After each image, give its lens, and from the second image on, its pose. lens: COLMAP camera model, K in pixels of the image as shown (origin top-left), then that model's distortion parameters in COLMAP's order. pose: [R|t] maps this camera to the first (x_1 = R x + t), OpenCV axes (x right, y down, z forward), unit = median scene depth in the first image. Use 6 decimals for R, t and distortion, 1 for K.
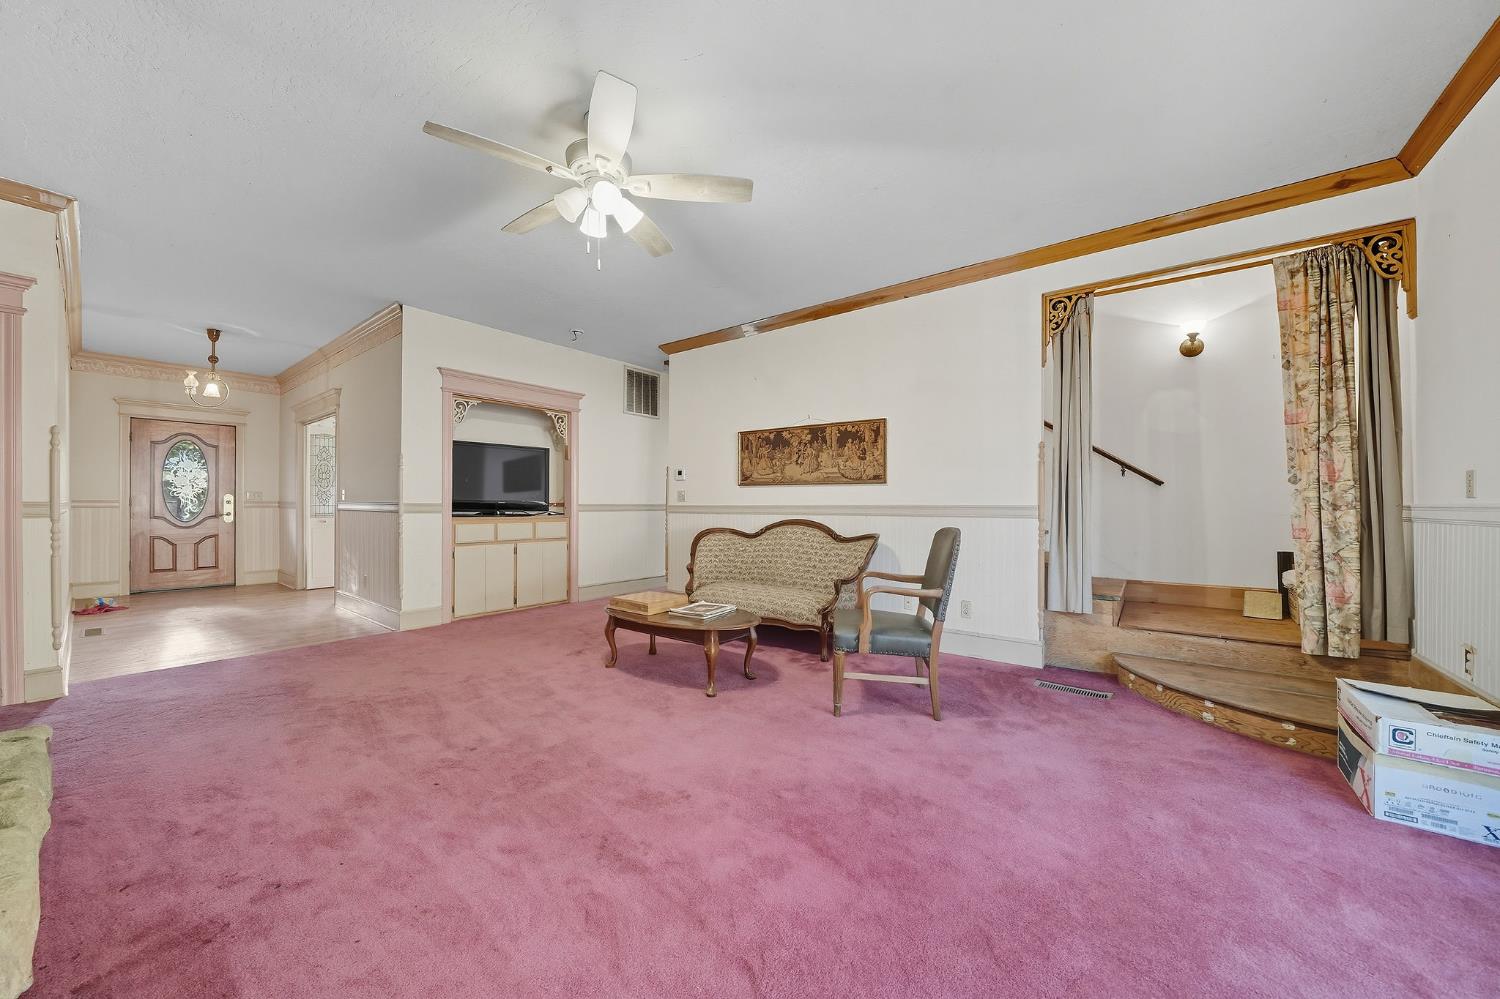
lens RADIAL K [[535.1, 0, 740.3], [0, 535.1, 499.5], [0, 0, 1]] dist [-0.018014, -0.000205]
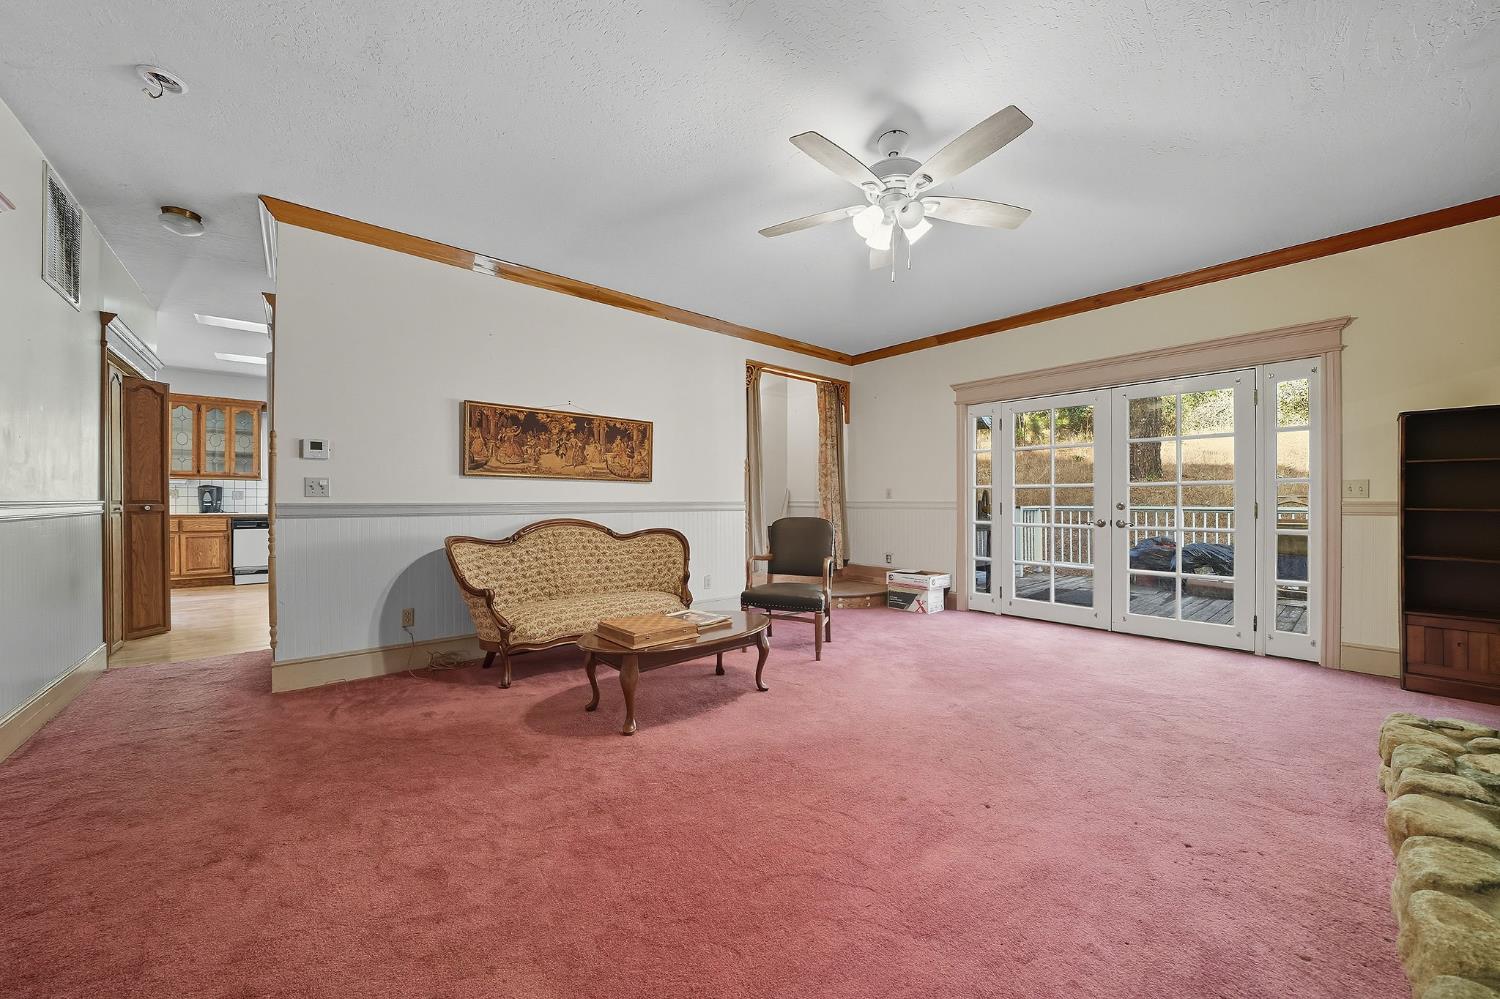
lens RADIAL K [[535.1, 0, 741.5], [0, 535.1, 500.1], [0, 0, 1]] dist [-0.018014, -0.000205]
pose [[0.202406, 0.002122, 0.979299, -0.708287], [-0.006878, 0.999976, -0.000745, 0.005861], [-0.979278, -0.006585, 0.202416, 0.561049]]
